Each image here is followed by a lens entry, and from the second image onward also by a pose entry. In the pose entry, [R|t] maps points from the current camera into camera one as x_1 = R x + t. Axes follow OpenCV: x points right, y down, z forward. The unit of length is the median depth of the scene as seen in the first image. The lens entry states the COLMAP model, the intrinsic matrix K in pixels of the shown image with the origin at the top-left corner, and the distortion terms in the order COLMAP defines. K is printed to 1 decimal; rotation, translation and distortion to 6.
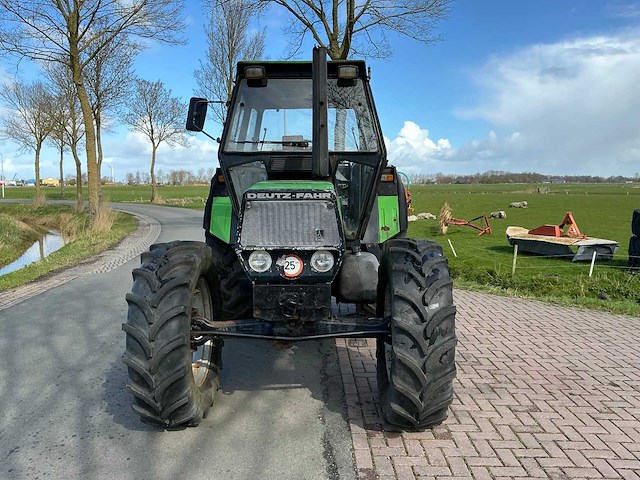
lens RADIAL K [[528.7, 0, 318.4], [0, 528.7, 237.2], [0, 0, 1]] dist [0.085753, -0.160024]
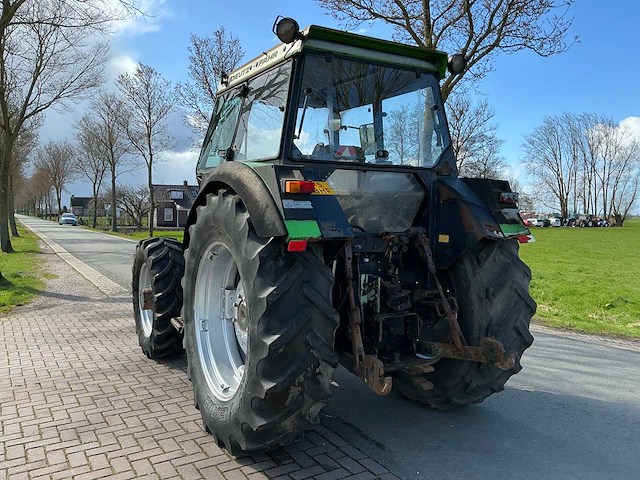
lens RADIAL K [[528.7, 0, 316.7], [0, 528.7, 237.8], [0, 0, 1]] dist [0.085753, -0.160024]
pose [[-0.854926, 0.019169, -0.518396, 0.559474], [-0.055657, 0.990159, 0.128402, -0.208922], [0.515756, 0.138627, -0.845446, 2.421790]]
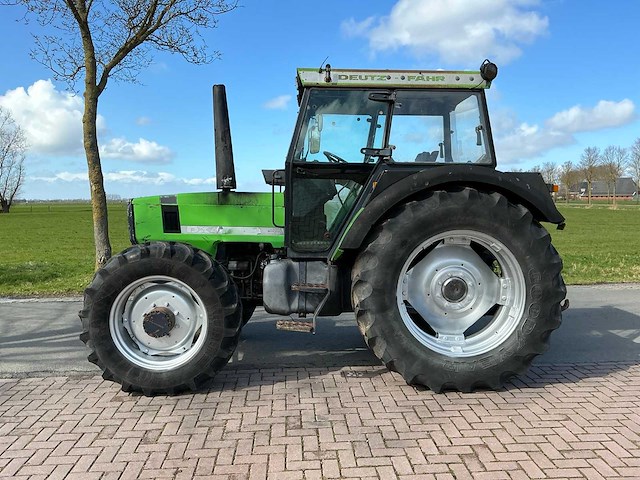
lens RADIAL K [[528.7, 0, 317.5], [0, 528.7, 236.4], [0, 0, 1]] dist [0.085753, -0.160024]
pose [[0.050905, 0.070409, -0.996218, 1.316857], [-0.091223, 0.993670, 0.065567, -0.111244], [0.994529, 0.087540, 0.057006, 1.223465]]
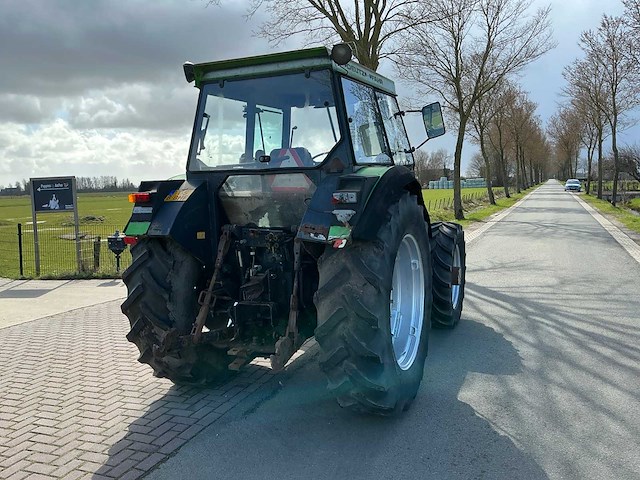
lens RADIAL K [[528.7, 0, 319.0], [0, 528.7, 240.8], [0, 0, 1]] dist [0.085753, -0.160024]
pose [[-0.929871, -0.007704, 0.367805, -0.507144], [0.068080, 0.978909, 0.192621, -0.277392], [-0.361532, 0.204152, -0.909734, 2.606352]]
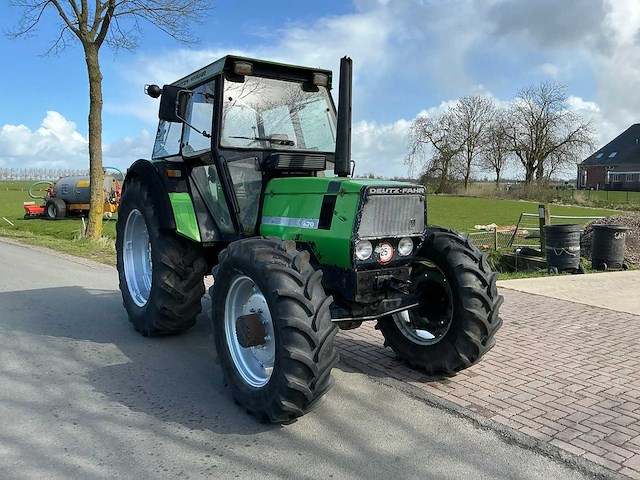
lens RADIAL K [[528.7, 0, 315.3], [0, 528.7, 237.3], [0, 0, 1]] dist [0.085753, -0.160024]
pose [[0.818272, -0.052716, 0.572410, -0.730206], [0.049865, 0.998542, 0.020677, -0.008111], [-0.572665, 0.011624, 0.819707, 0.130416]]
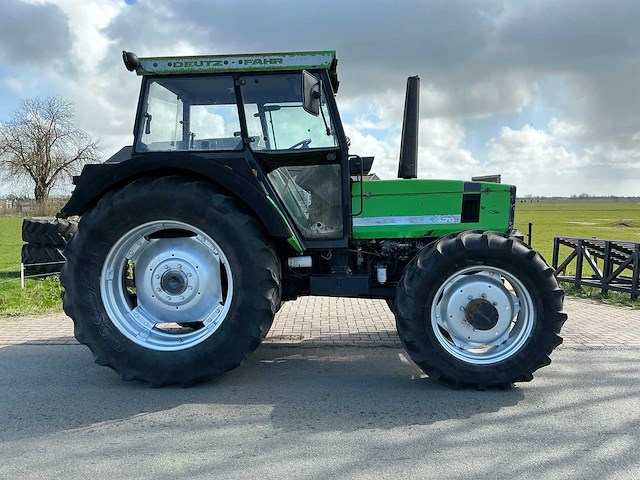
lens RADIAL K [[528.7, 0, 309.1], [0, 528.7, 241.4], [0, 0, 1]] dist [0.085753, -0.160024]
pose [[0.040469, -0.069340, 0.996772, -1.352353], [0.103671, 0.992496, 0.064834, -0.075080], [-0.993788, 0.100712, 0.047354, 1.260784]]
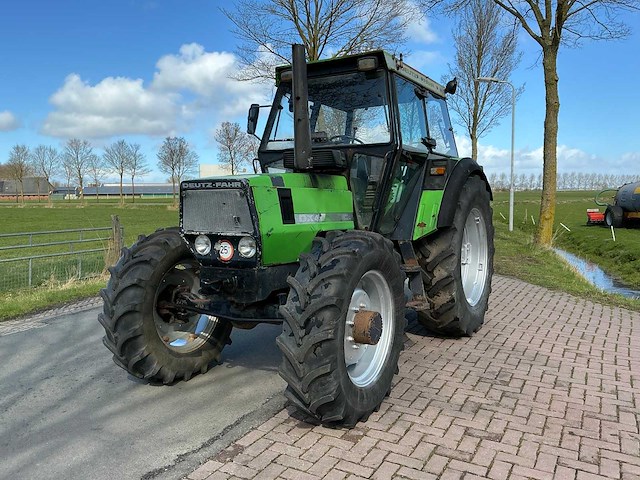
lens RADIAL K [[528.7, 0, 318.9], [0, 528.7, 236.7], [0, 0, 1]] dist [0.085753, -0.160024]
pose [[0.872091, 0.031705, -0.488315, 0.571231], [-0.038740, 0.999240, -0.004310, 0.020852], [0.487807, 0.022676, 0.872657, 0.126461]]
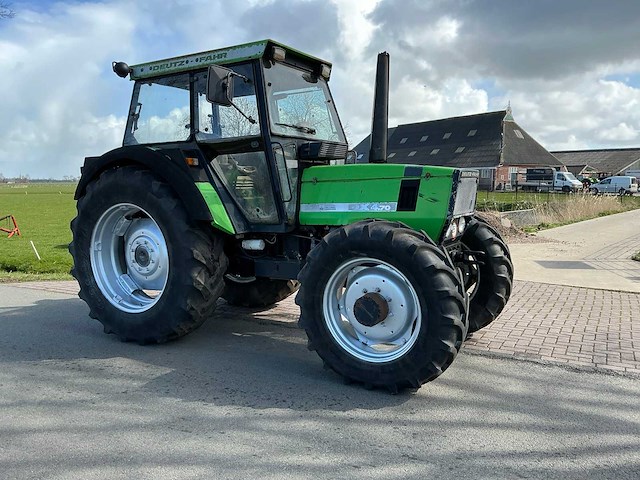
lens RADIAL K [[528.7, 0, 315.7], [0, 528.7, 240.7], [0, 0, 1]] dist [0.085753, -0.160024]
pose [[0.486699, -0.095295, 0.868357, -1.189680], [0.090654, 0.994175, 0.058293, -0.022160], [-0.868853, 0.050349, 0.492502, 0.577699]]
